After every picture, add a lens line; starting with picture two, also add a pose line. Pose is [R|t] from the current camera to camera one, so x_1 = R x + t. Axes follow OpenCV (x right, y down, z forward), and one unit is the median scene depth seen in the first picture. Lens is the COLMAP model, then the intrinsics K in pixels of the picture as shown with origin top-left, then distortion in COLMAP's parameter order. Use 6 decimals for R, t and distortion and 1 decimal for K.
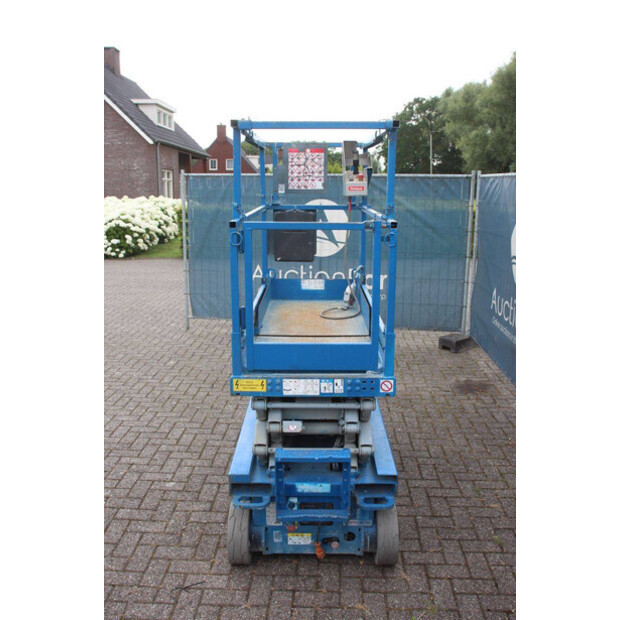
lens RADIAL K [[586.8, 0, 310.0], [0, 586.8, 310.0], [0, 0, 1]] dist [-0.068539, 0.020036]
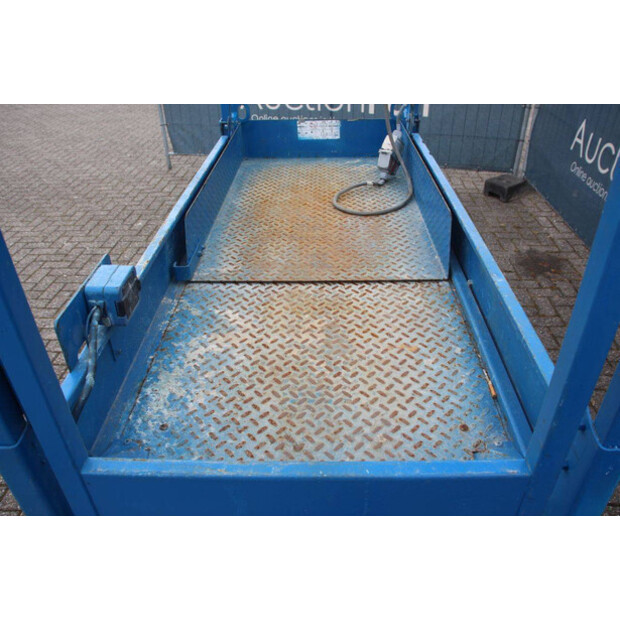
lens RADIAL K [[511.5, 0, 310.0], [0, 511.5, 310.0], [0, 0, 1]] dist [-0.190666, 0.166818]
pose [[0.999553, -0.009381, -0.028377, 0.011792], [0.018981, 0.932656, 0.360266, -0.078093], [0.023086, -0.360644, 0.932418, 0.723439]]
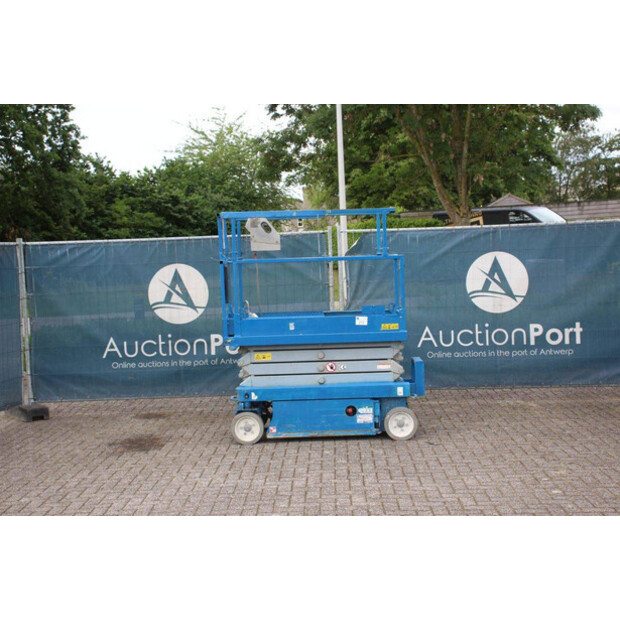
lens RADIAL K [[934.4, 0, 310.0], [0, 934.4, 310.0], [0, 0, 1]] dist [0.131536, 0.038744]
pose [[-0.008106, -0.067447, 0.997690, -2.959107], [0.248768, 0.966219, 0.067341, -0.226453], [-0.968529, 0.248739, 0.008947, 1.133340]]
